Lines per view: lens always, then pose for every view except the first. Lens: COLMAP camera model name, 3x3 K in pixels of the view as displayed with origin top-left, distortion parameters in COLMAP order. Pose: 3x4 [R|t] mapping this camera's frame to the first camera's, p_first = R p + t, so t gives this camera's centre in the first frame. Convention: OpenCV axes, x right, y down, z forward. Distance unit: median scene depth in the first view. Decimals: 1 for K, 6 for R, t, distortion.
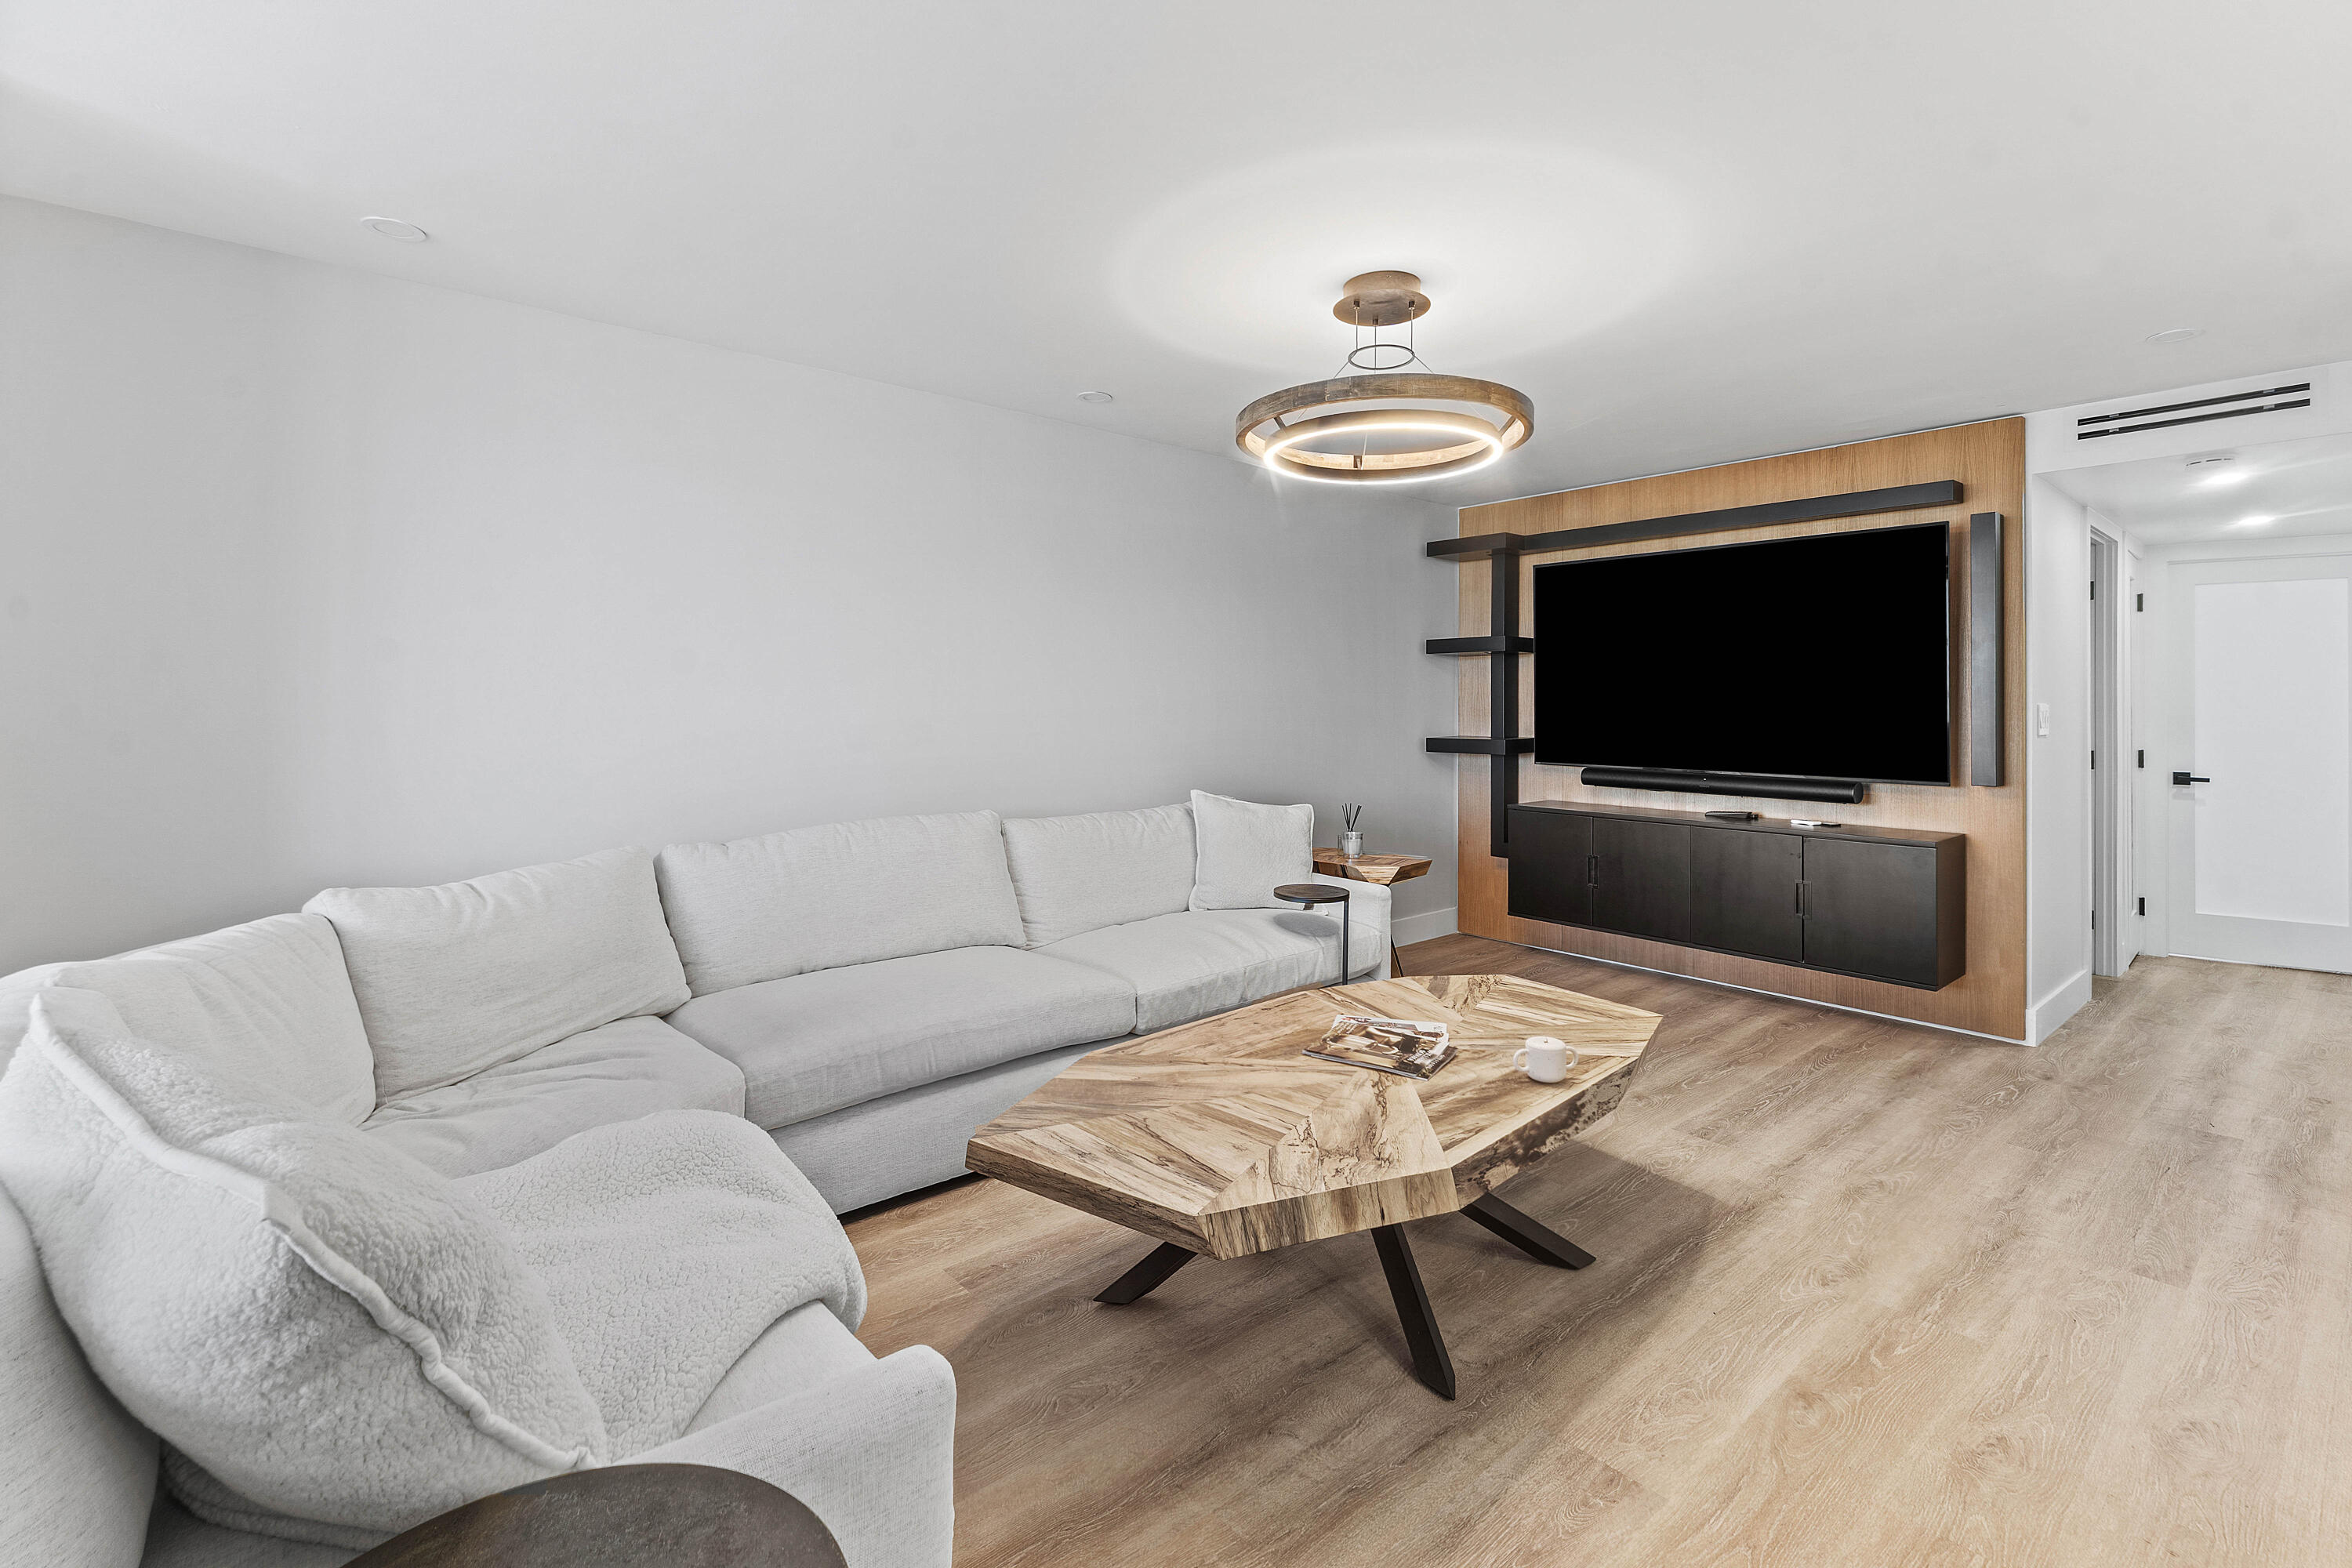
lens RADIAL K [[1035.5, 0, 1139.2], [0, 1035.5, 726.7], [0, 0, 1]] dist [0.000976, -0.002413]
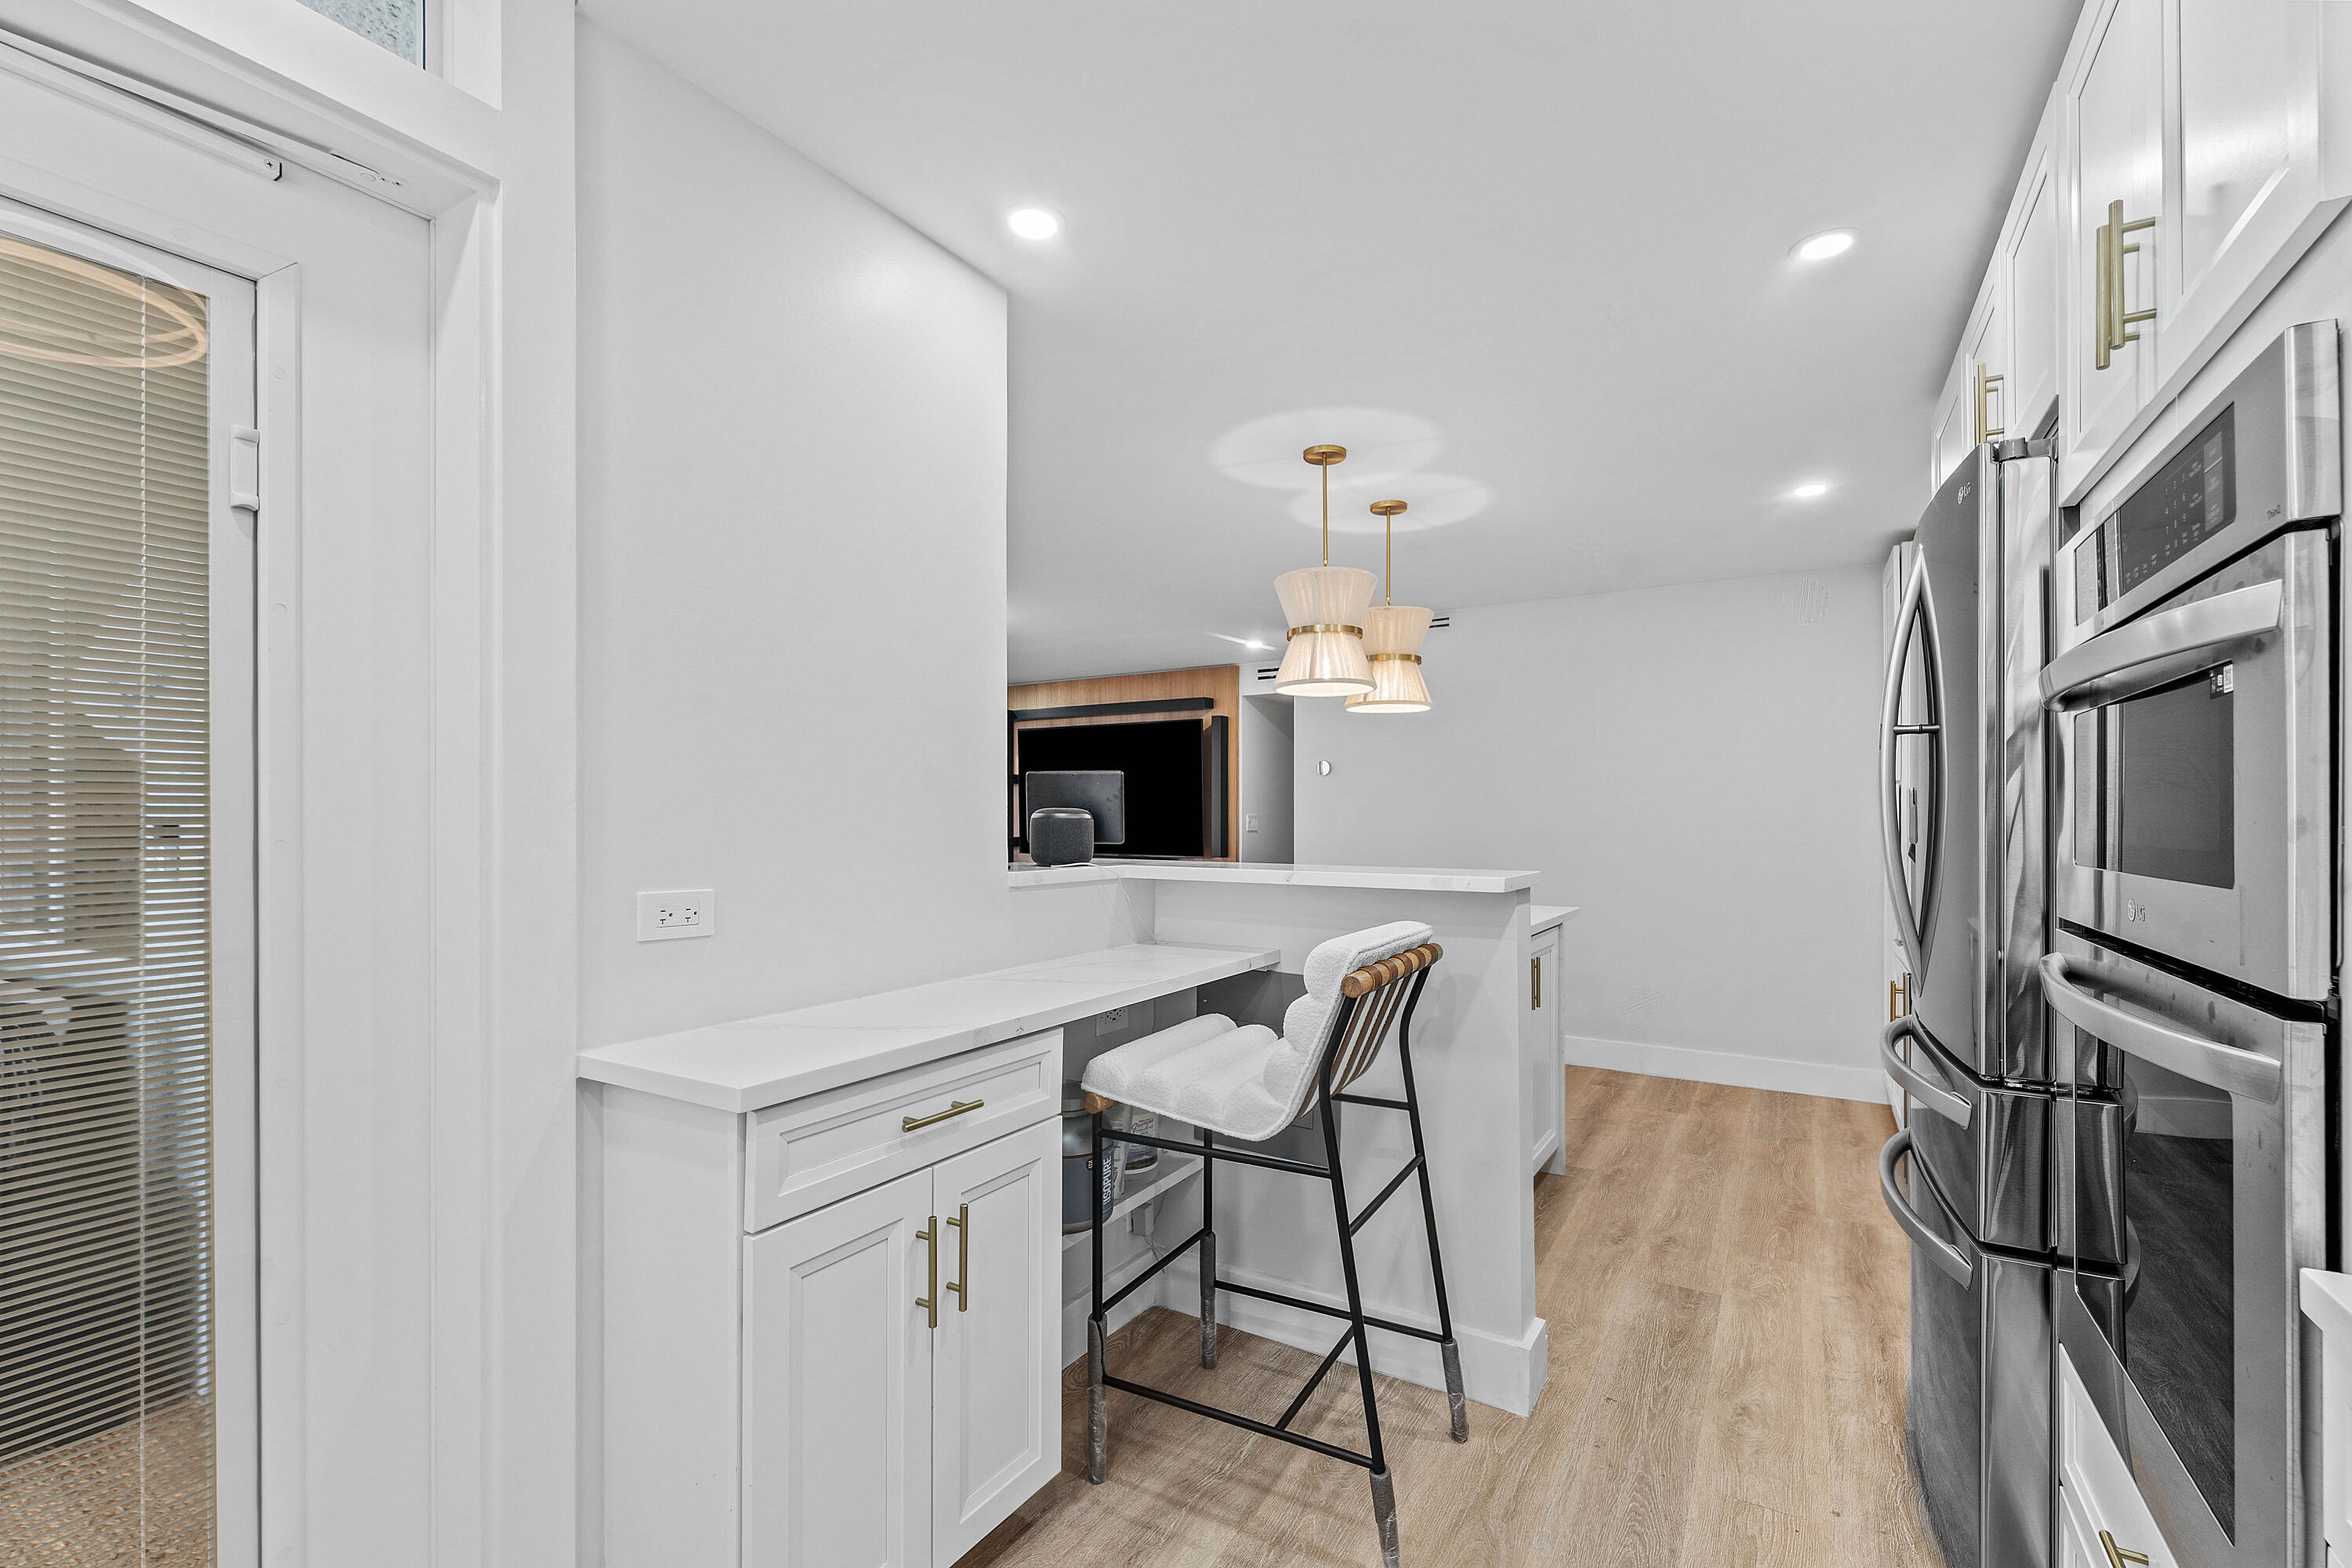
lens RADIAL K [[1035.5, 0, 1150.9], [0, 1035.5, 809.0], [0, 0, 1]] dist [0.000976, -0.002413]
pose [[0.947109, 0.004525, 0.320879, 0.191641], [0.006843, 0.999388, -0.034290, 0.043342], [-0.320838, 0.034672, 0.946499, -1.328307]]
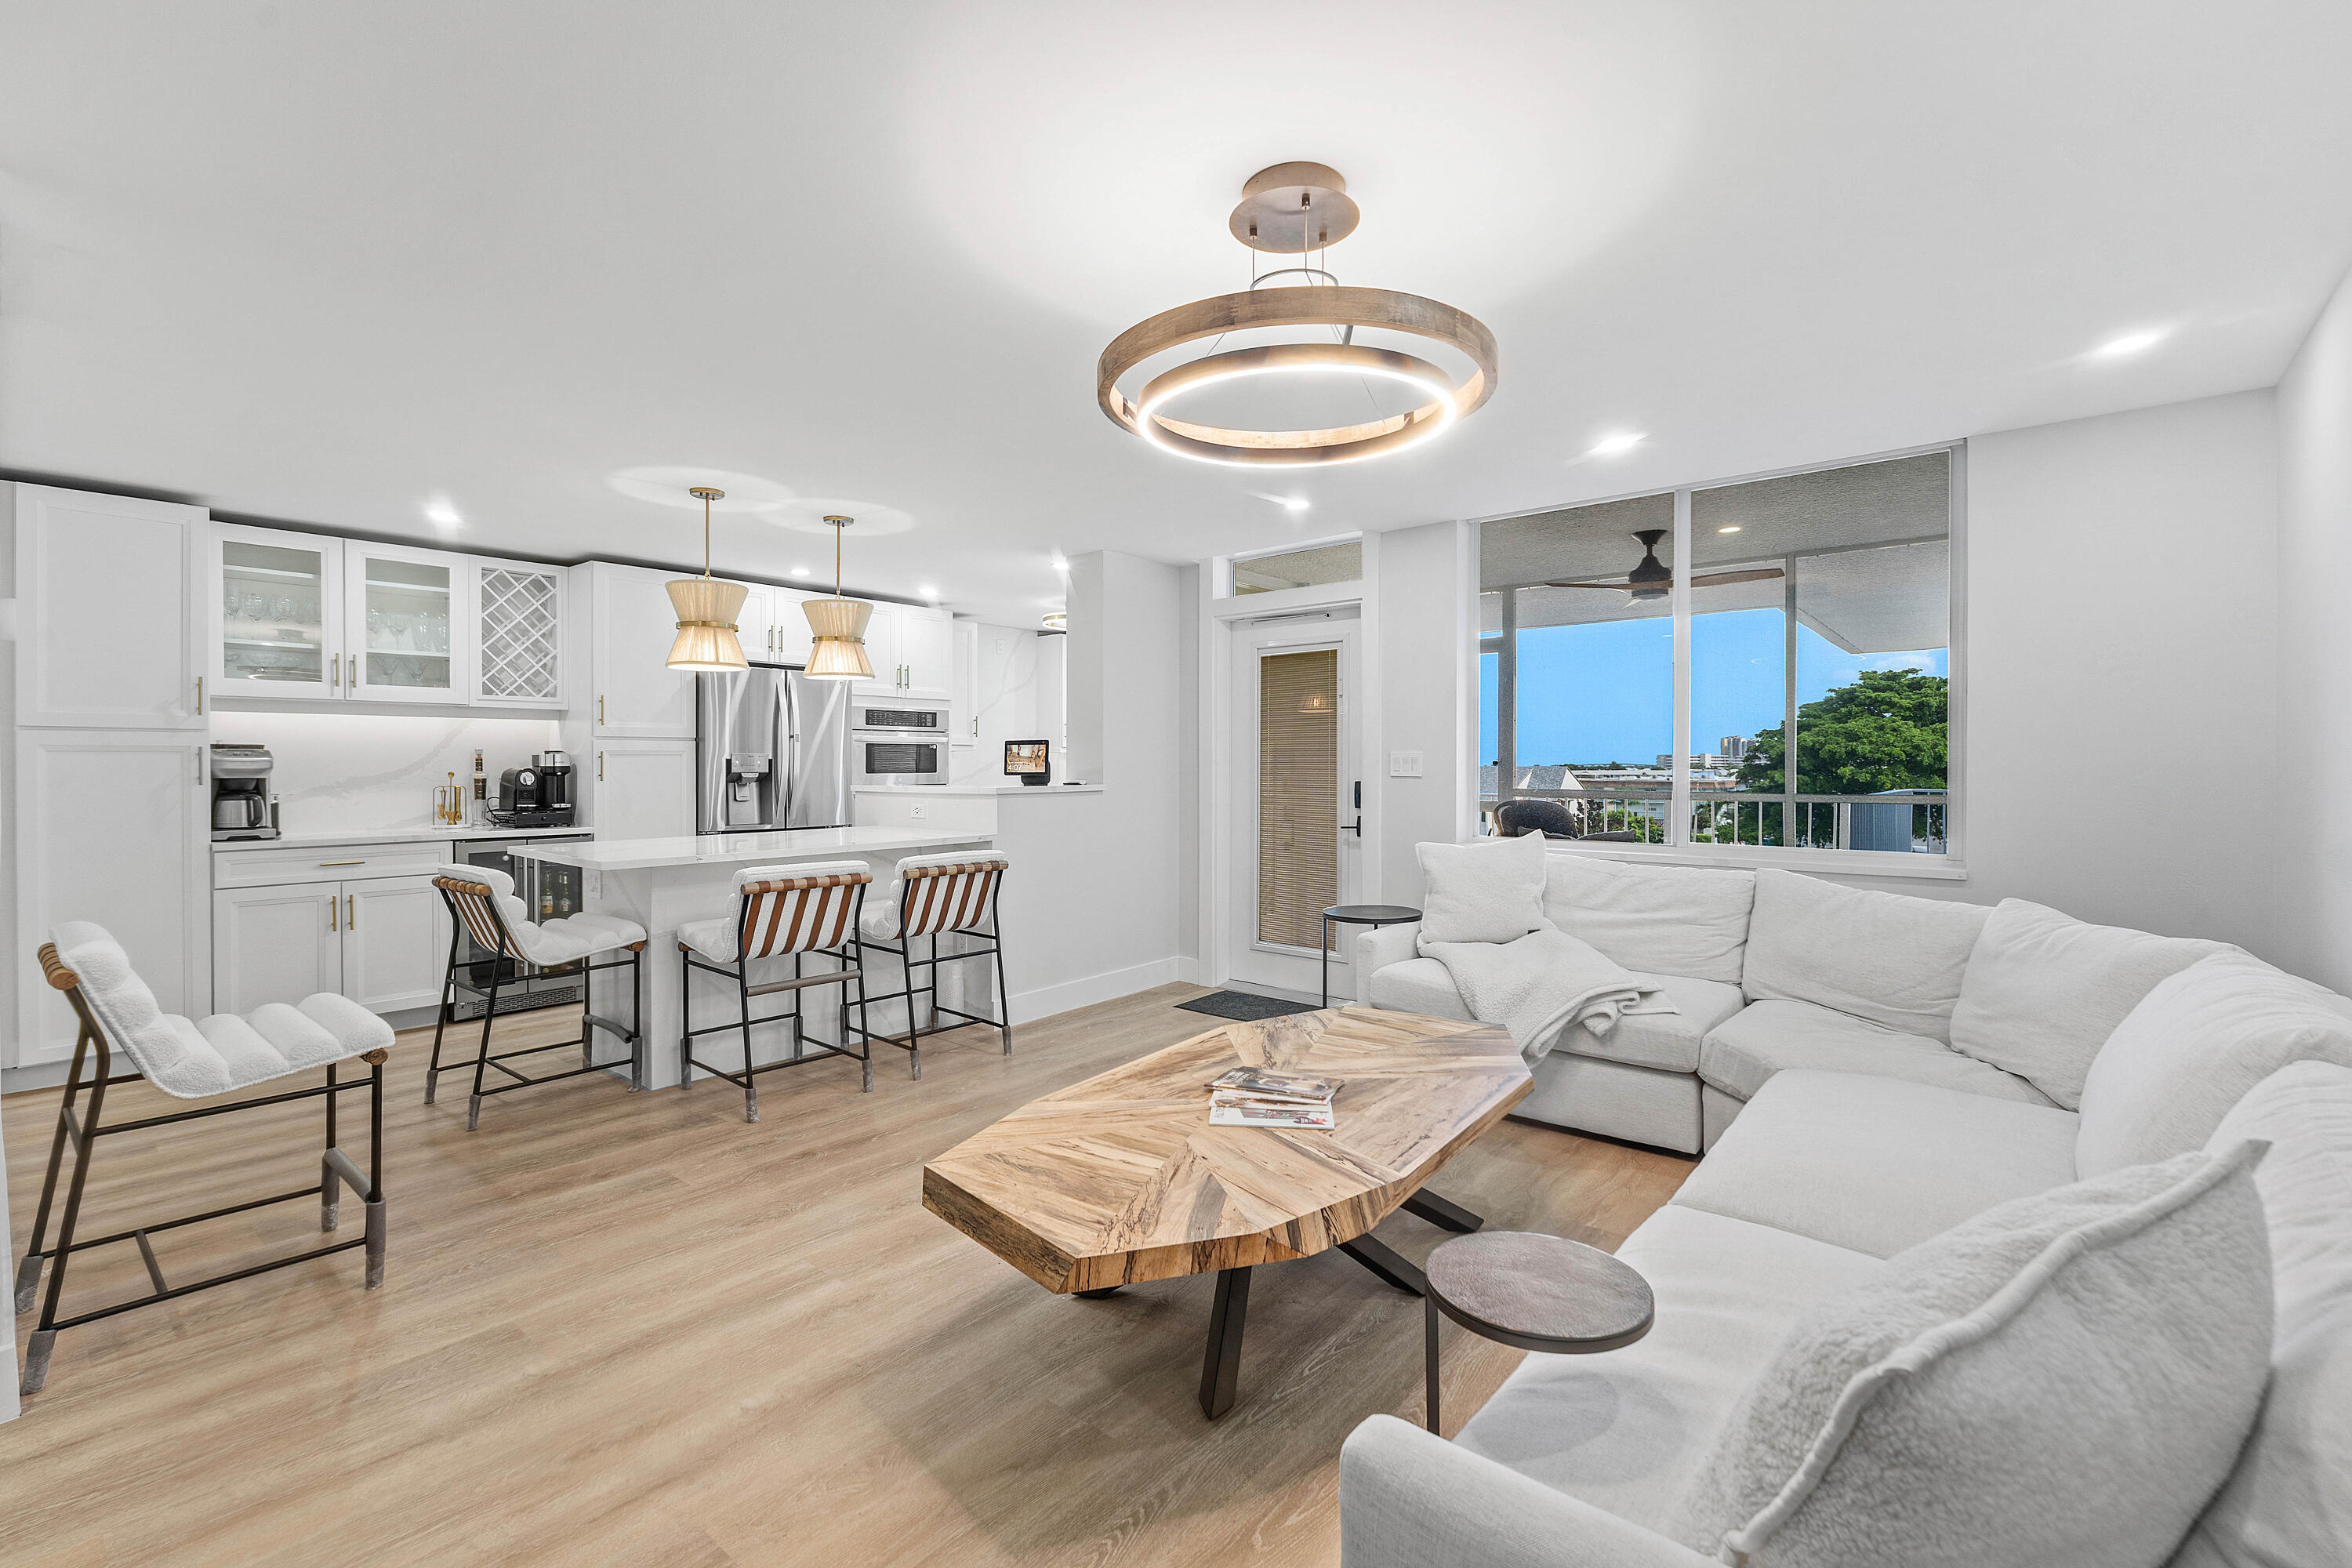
lens RADIAL K [[1035.5, 0, 1167.2], [0, 1035.5, 766.7], [0, 0, 1]] dist [0.000976, -0.002413]
pose [[-0.983689, -0.005036, -0.179806, 0.559748], [-0.009717, 0.999636, 0.025162, -0.040103], [0.179614, 0.026498, -0.983380, 2.113822]]
